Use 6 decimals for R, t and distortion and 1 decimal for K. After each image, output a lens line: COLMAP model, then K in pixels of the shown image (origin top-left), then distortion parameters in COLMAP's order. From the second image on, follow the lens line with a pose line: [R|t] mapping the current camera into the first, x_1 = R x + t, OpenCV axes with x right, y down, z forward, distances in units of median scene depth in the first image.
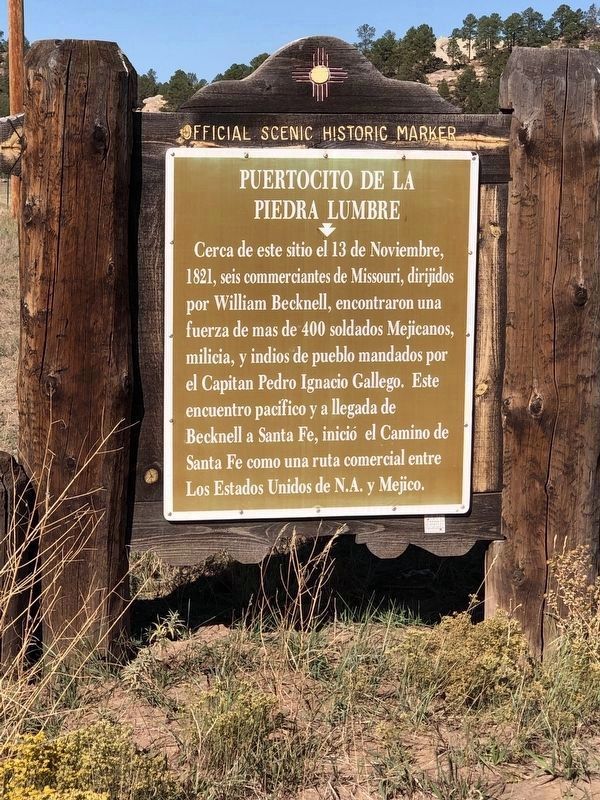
lens RADIAL K [[1976.4, 0, 300.0], [0, 1976.4, 400.0], [0, 0, 1]] dist [-0.018177, 1.018835]
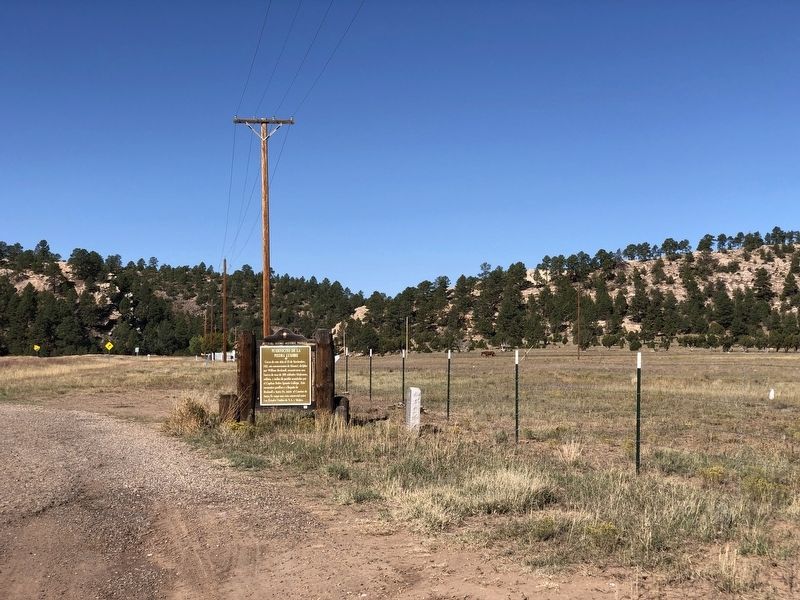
lens RADIAL K [[1219.1, 0, 400.0], [0, 1219.1, 300.0], [0, 0, 1]] dist [-0.019883, -0.009005]
pose [[0.998804, -0.018031, -0.045450, 0.533570], [0.010775, 0.987839, -0.155108, 0.321754], [0.047694, 0.154433, 0.986851, -2.725363]]
